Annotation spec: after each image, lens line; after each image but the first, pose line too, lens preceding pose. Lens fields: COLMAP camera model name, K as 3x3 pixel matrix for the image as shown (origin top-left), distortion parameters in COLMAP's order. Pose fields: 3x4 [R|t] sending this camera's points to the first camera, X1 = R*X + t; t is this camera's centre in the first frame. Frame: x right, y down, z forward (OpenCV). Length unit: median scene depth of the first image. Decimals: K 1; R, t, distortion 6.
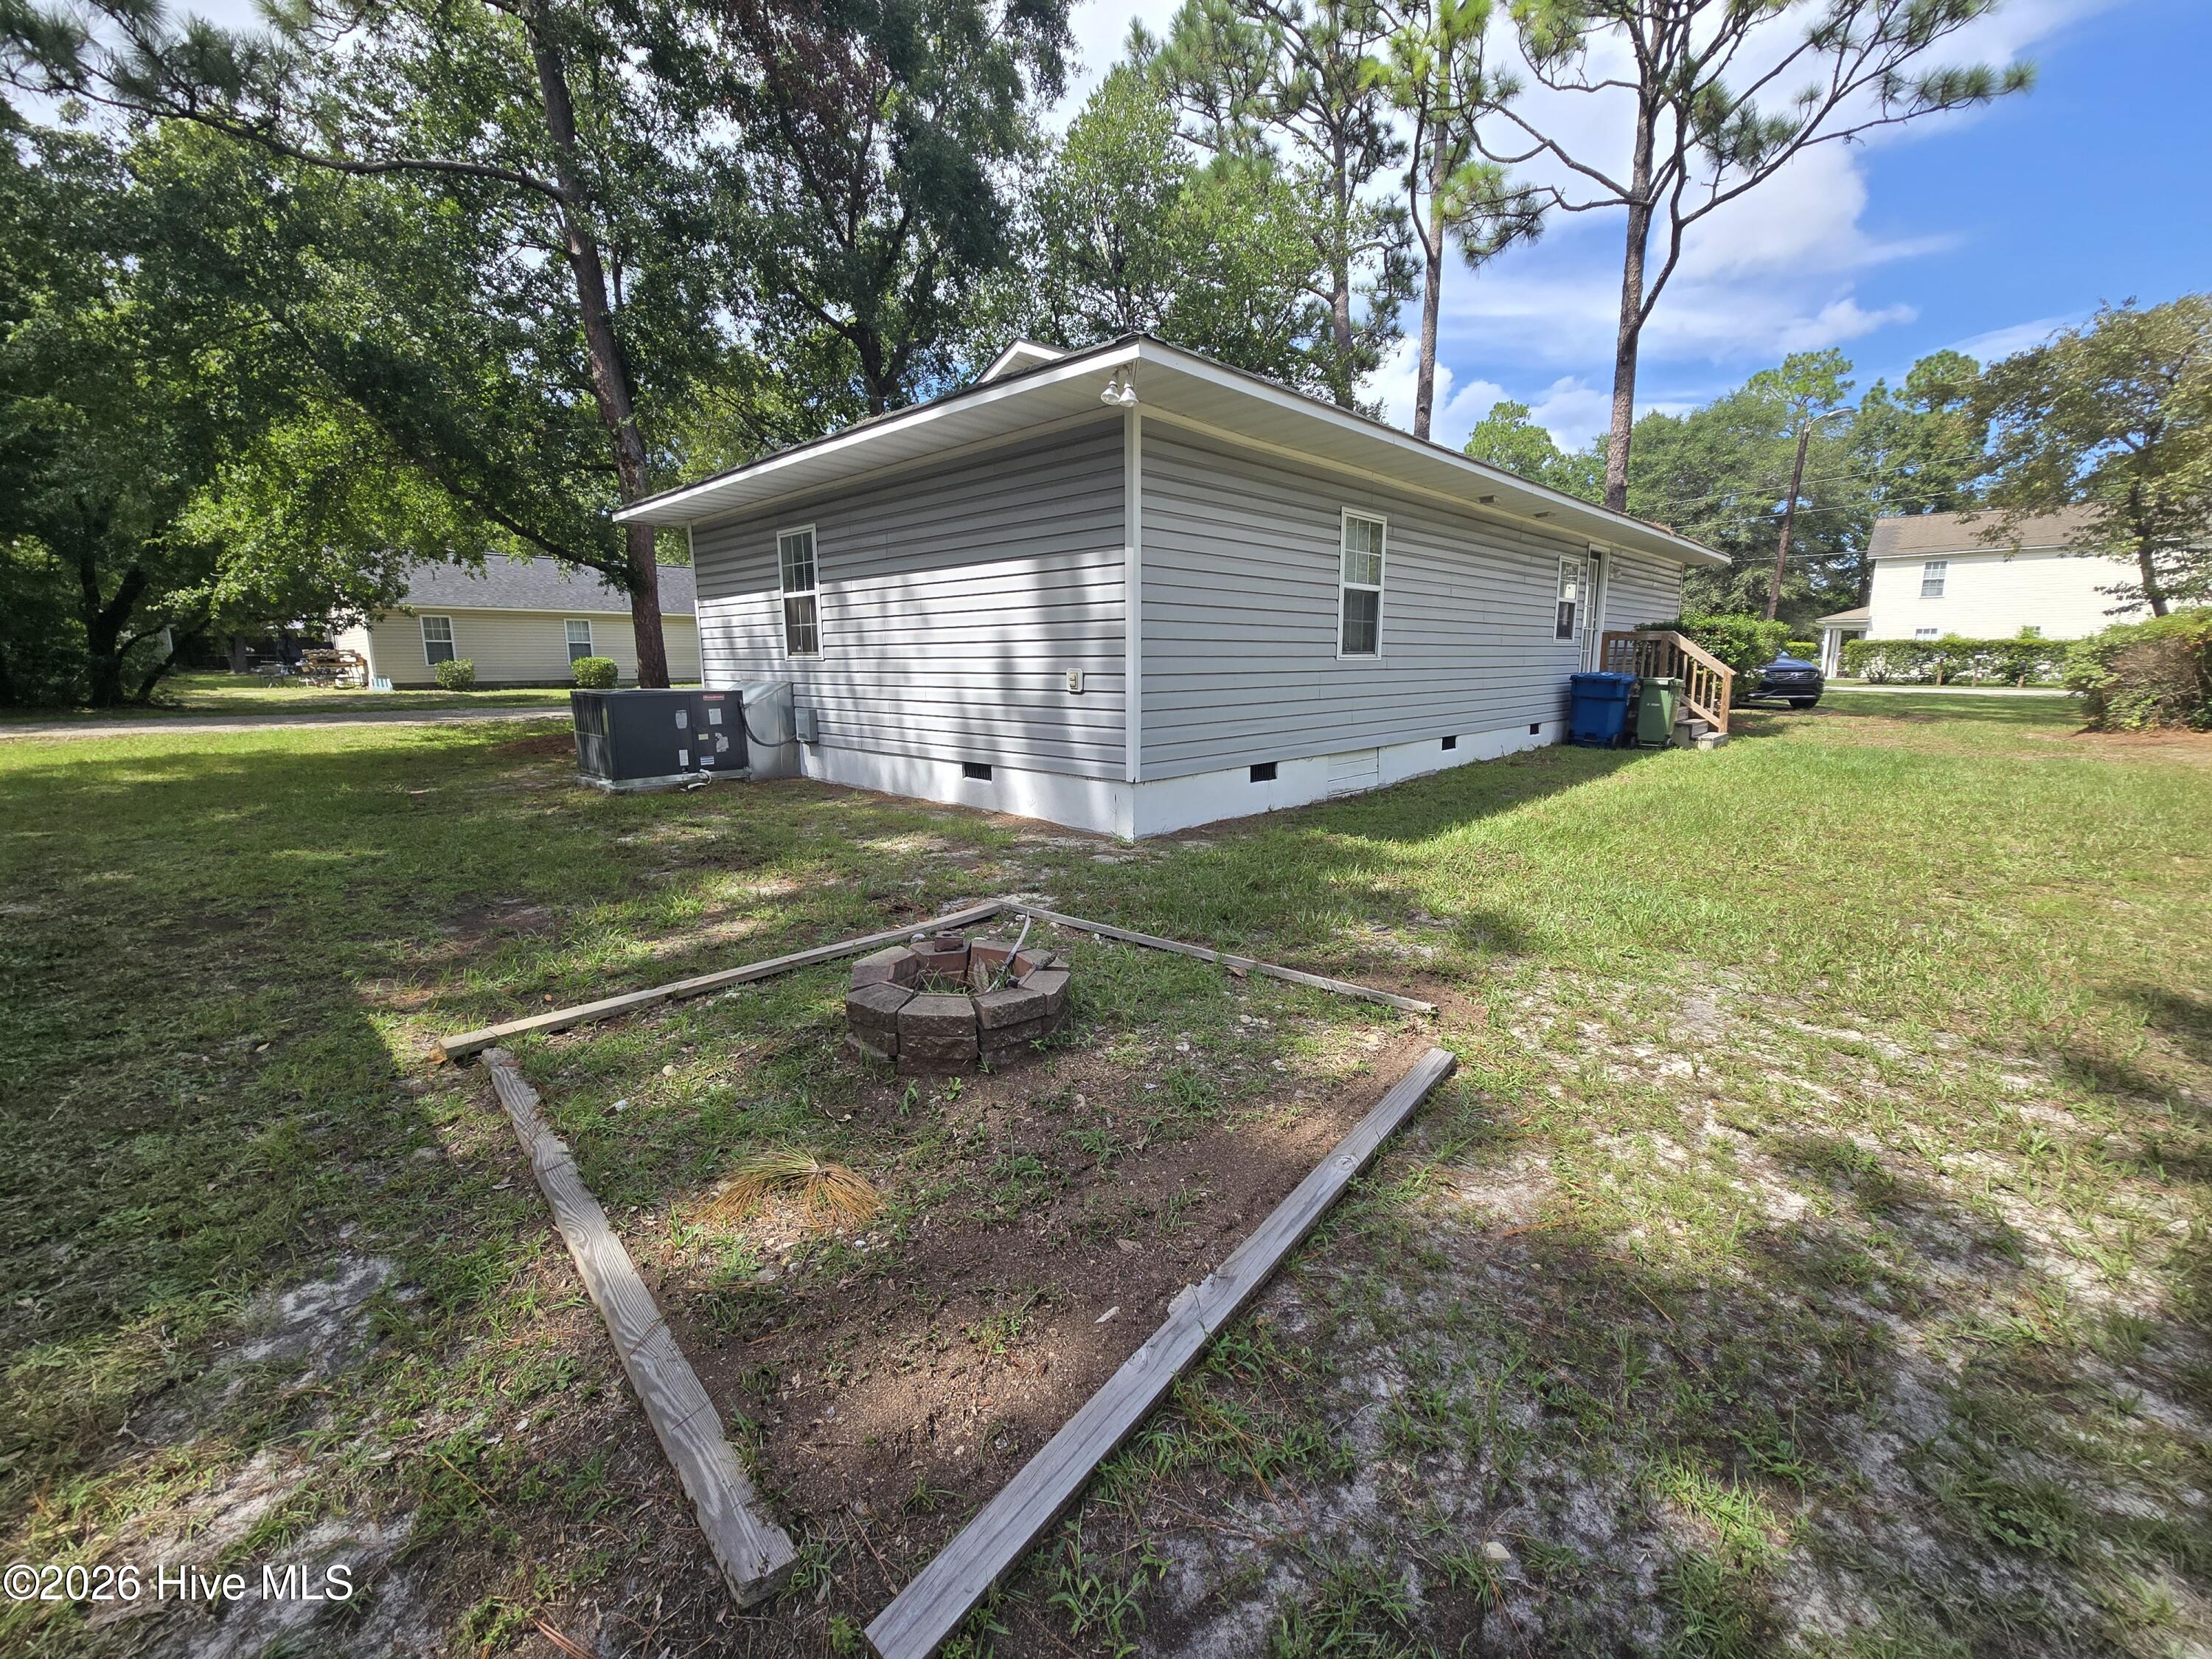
lens RADIAL K [[901.6, 0, 1110.7], [0, 901.6, 819.8], [0, 0, 1]] dist [-0.002895, 0.001098]
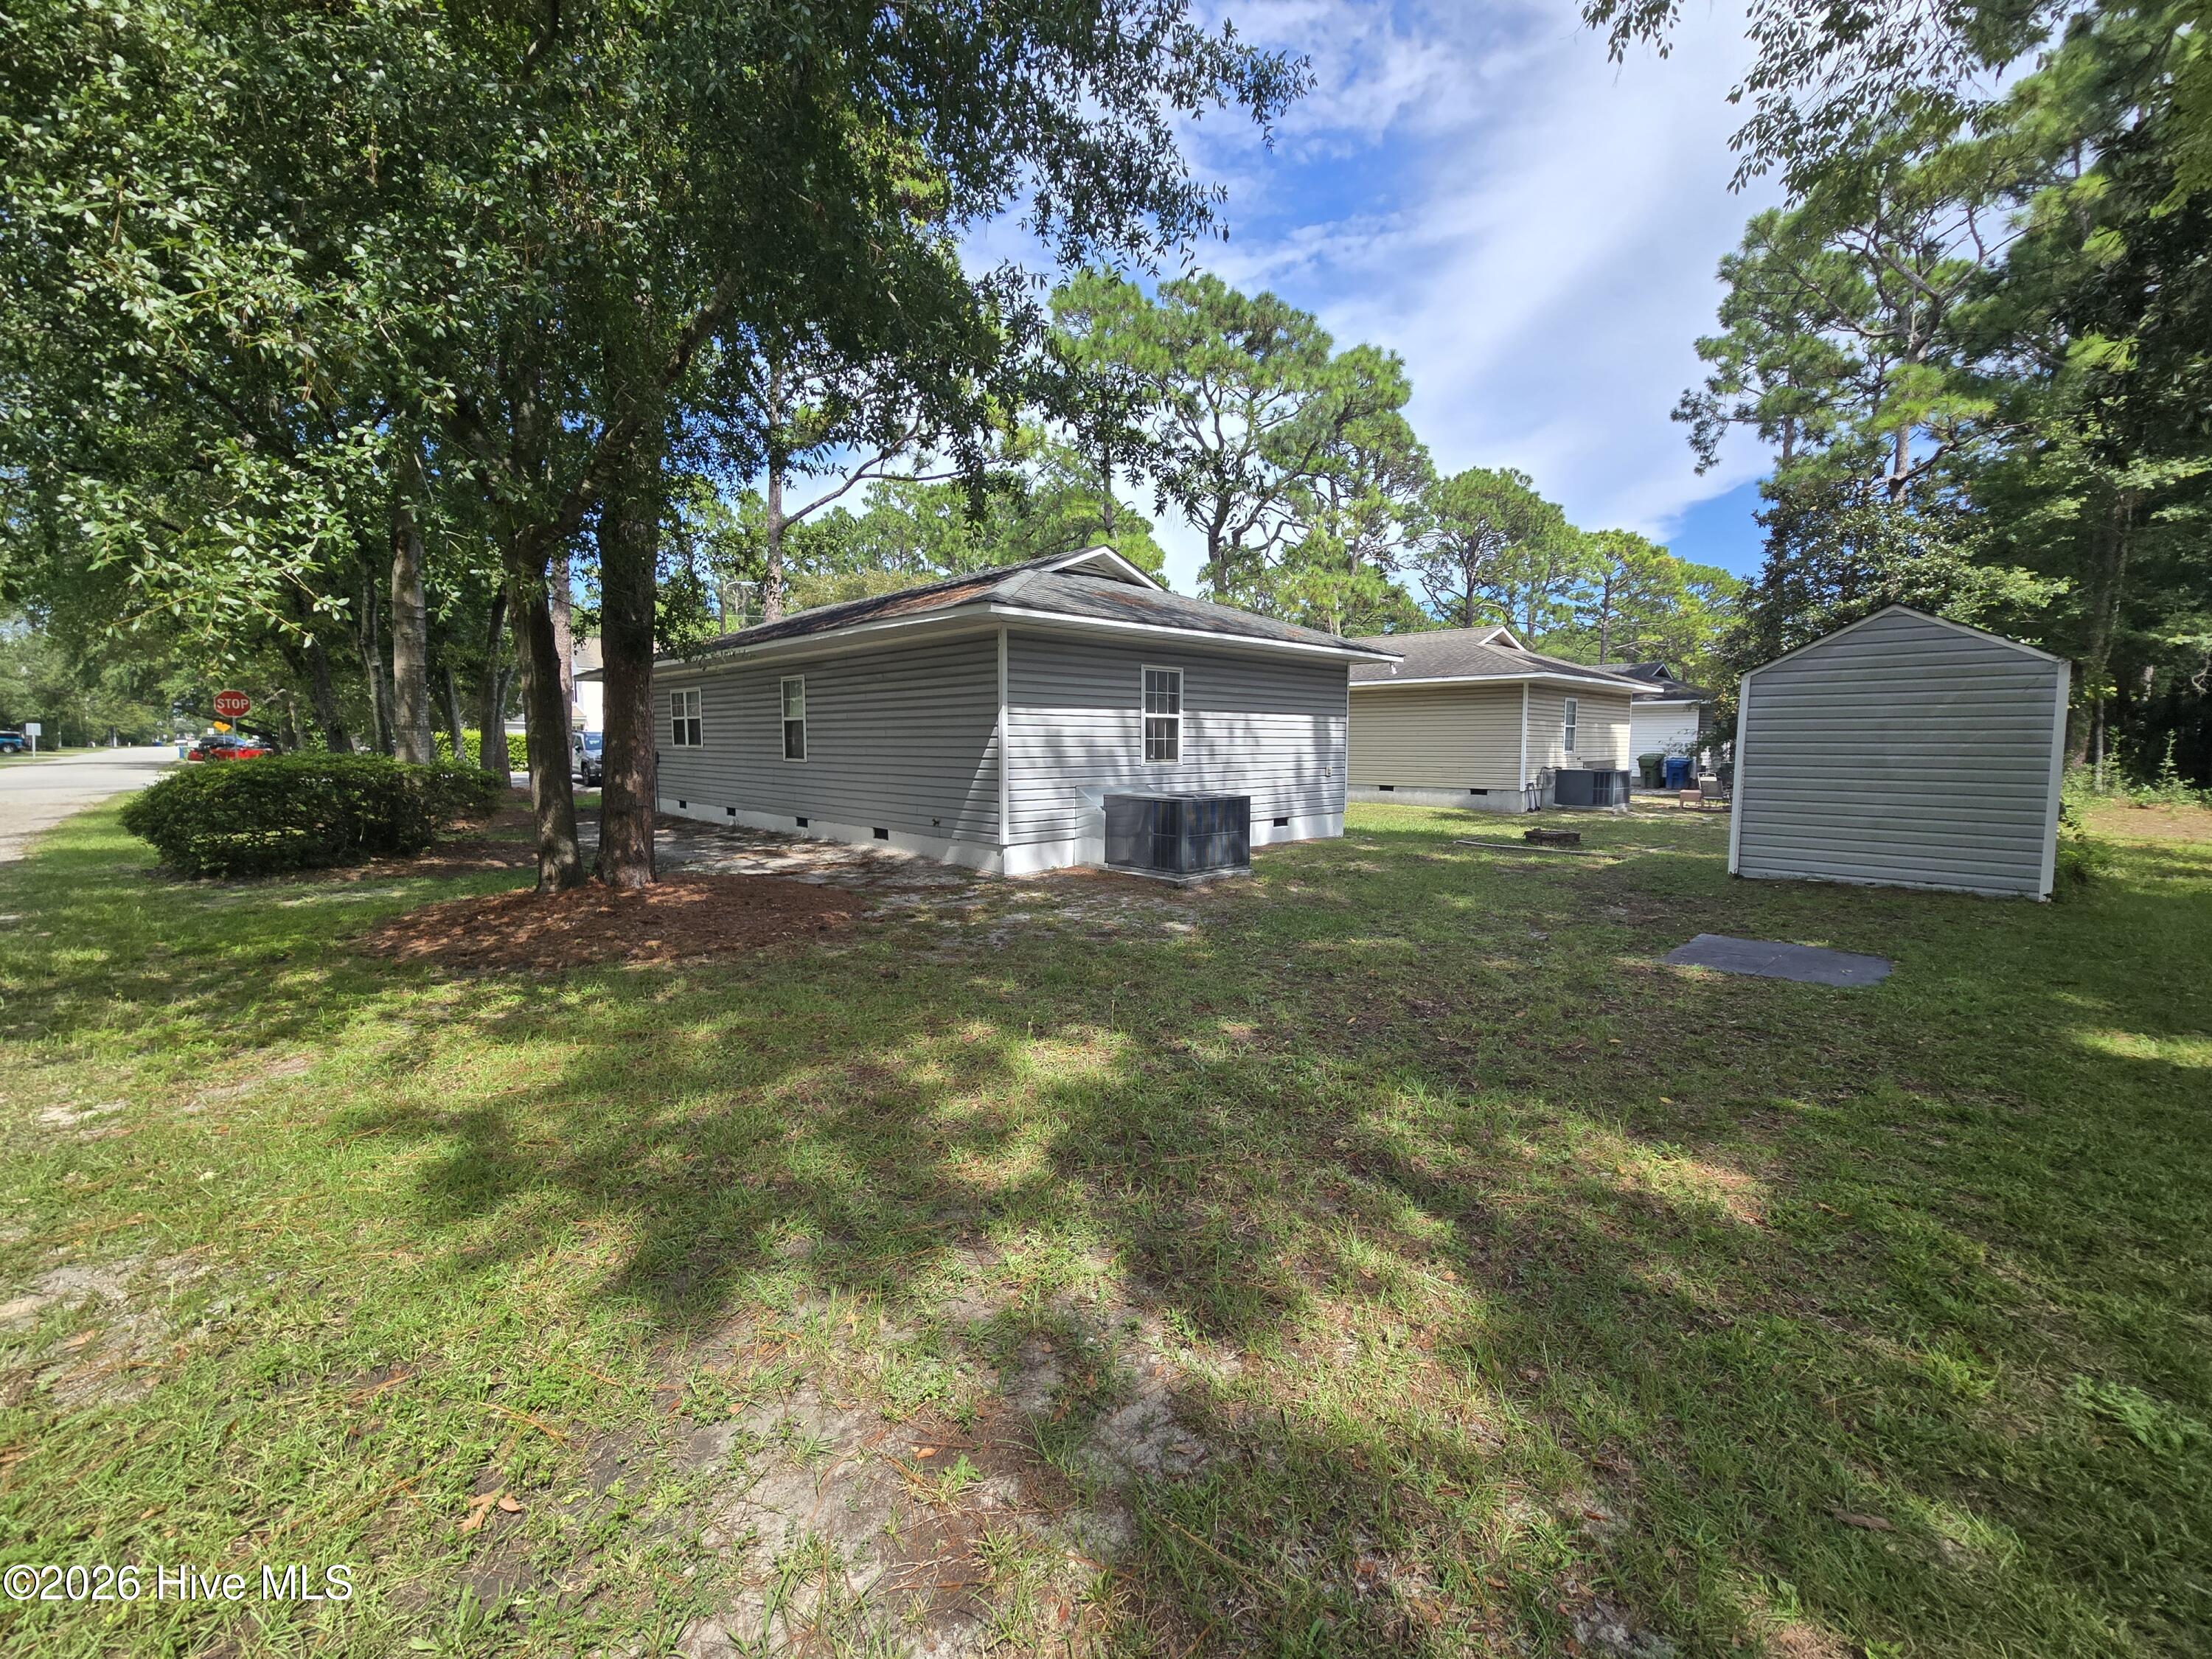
lens RADIAL K [[901.6, 0, 1104.2], [0, 901.6, 829.1], [0, 0, 1]] dist [-0.002895, 0.001098]
pose [[0.033310, -0.089009, 0.995474, -1.724741], [0.178747, 0.980498, 0.081688, -0.220293], [-0.983331, 0.175217, 0.048570, 1.090120]]
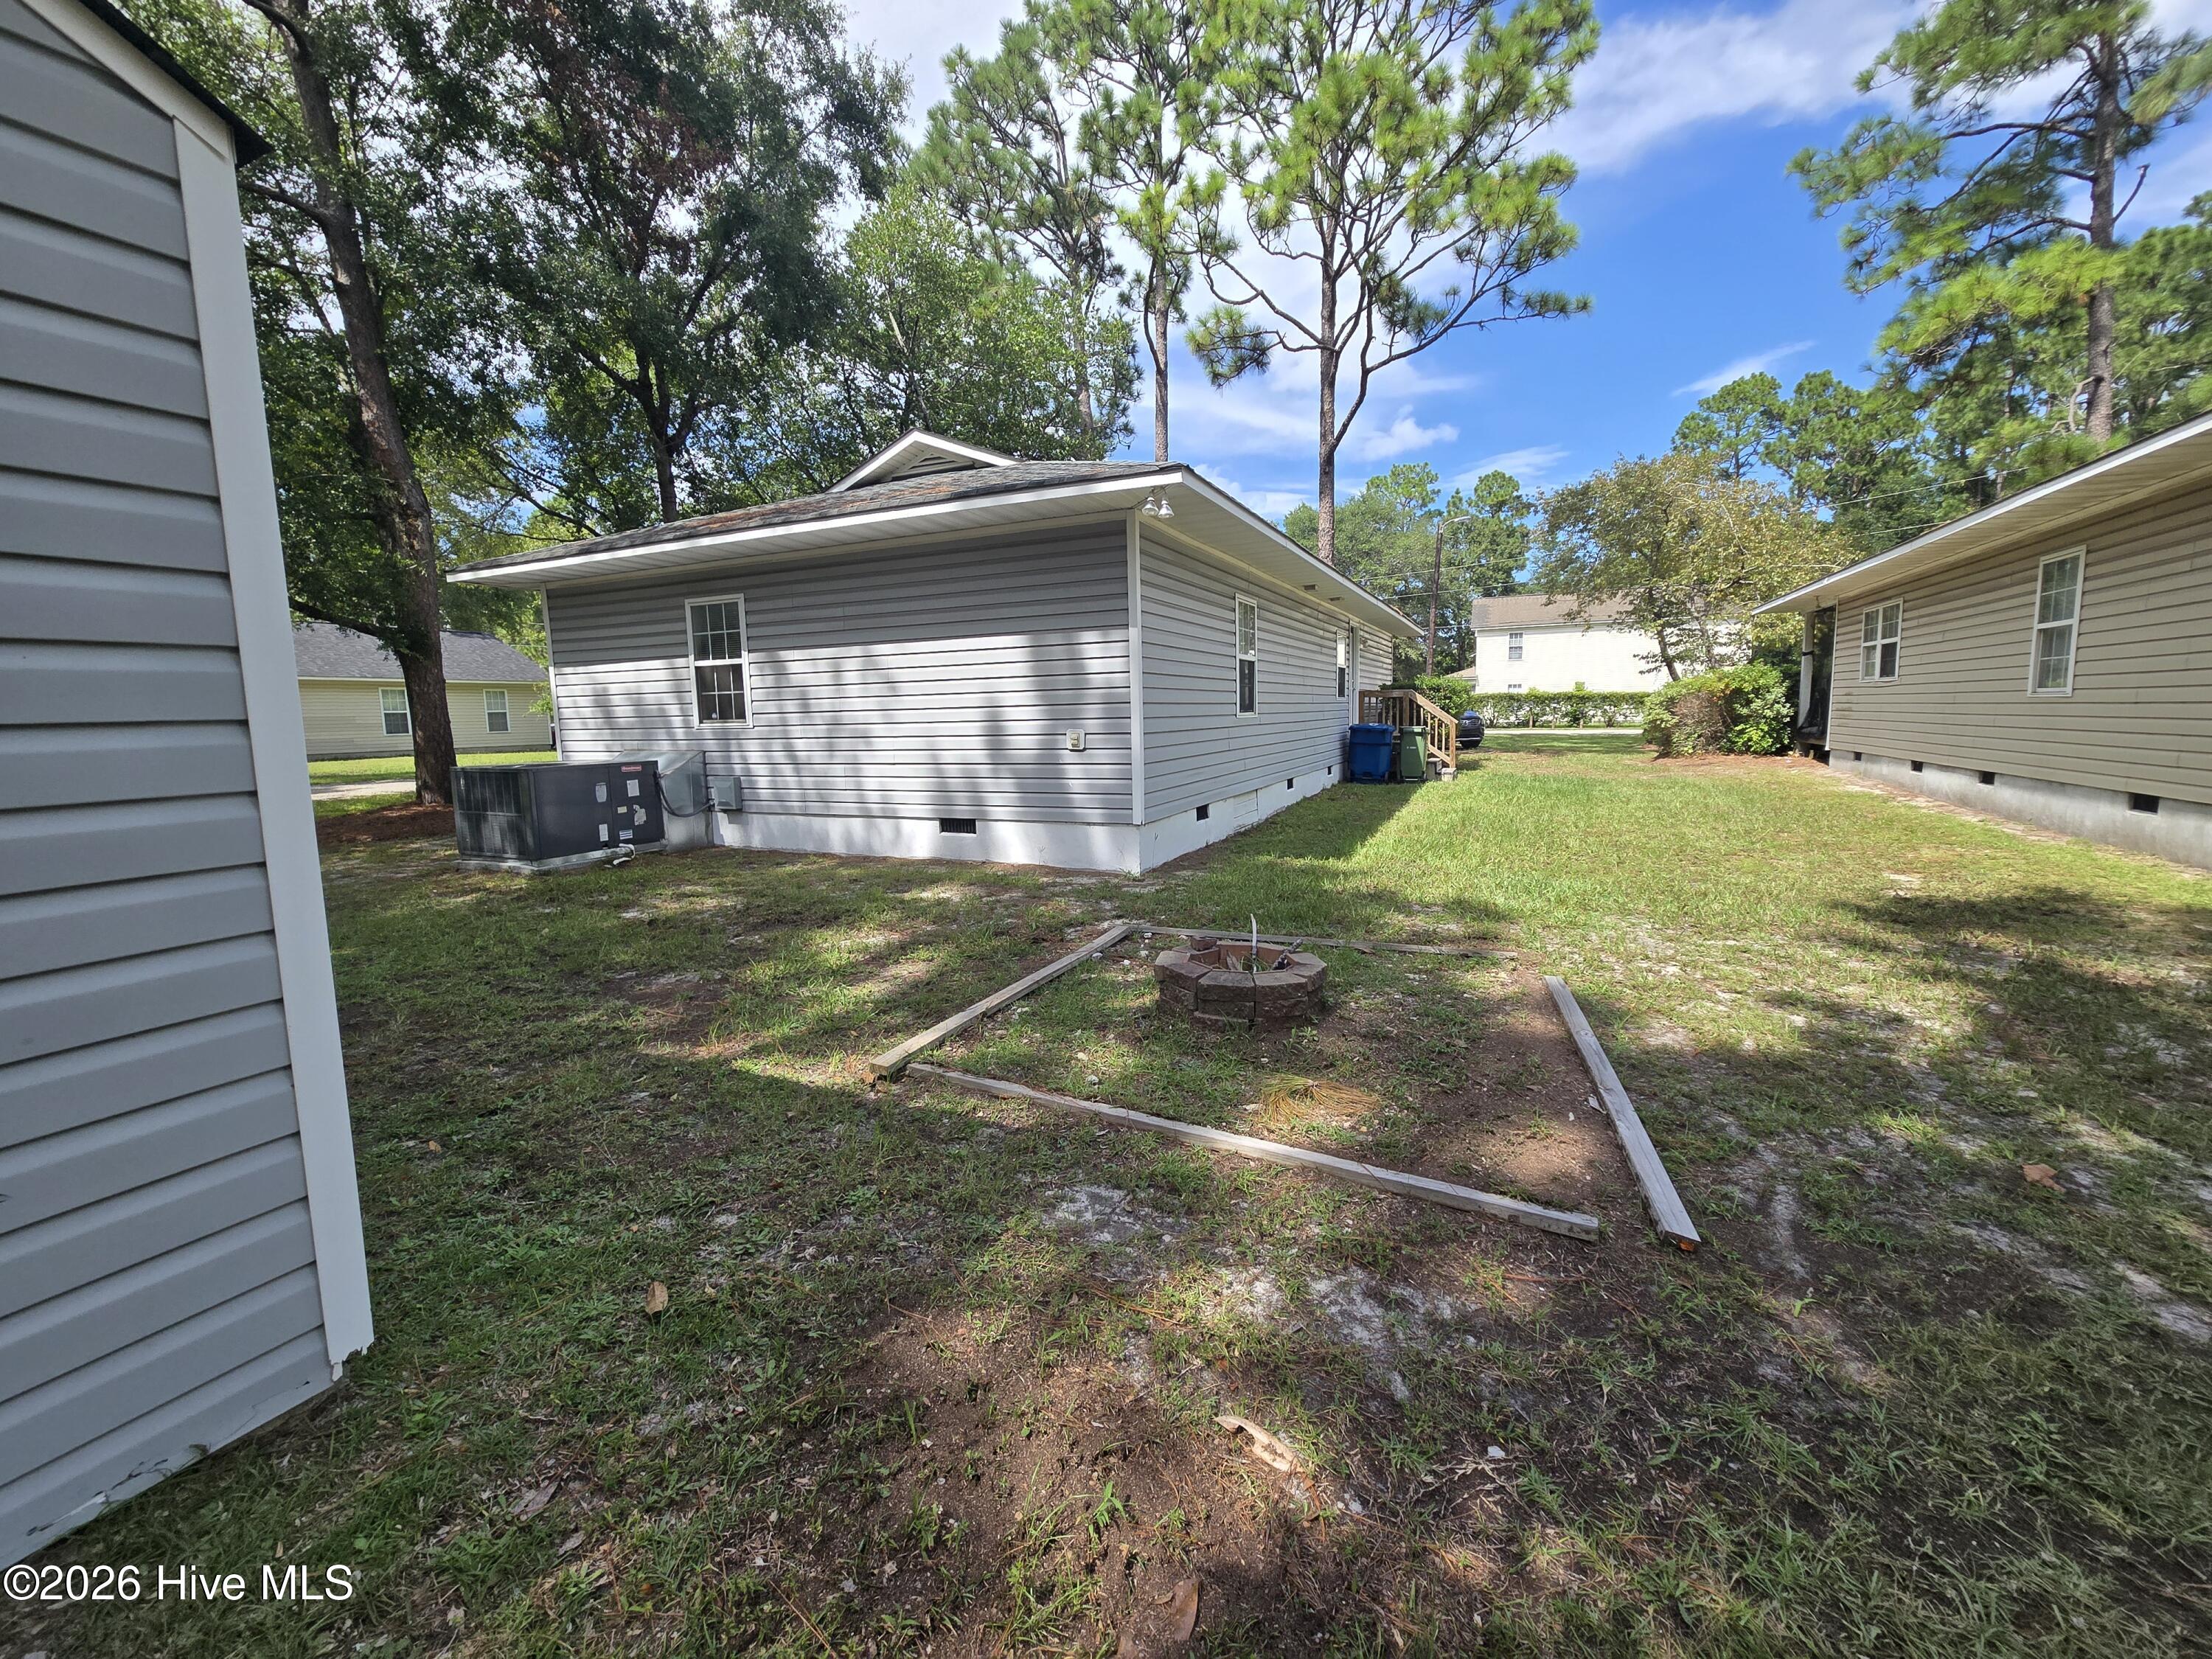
lens RADIAL K [[901.6, 0, 1107.1], [0, 901.6, 822.9], [0, 0, 1]] dist [-0.002895, 0.001098]
pose [[0.945126, -0.056690, 0.321749, -0.280677], [0.075864, 0.995993, -0.047360, 0.006508], [-0.317775, 0.069171, 0.945640, -0.069657]]
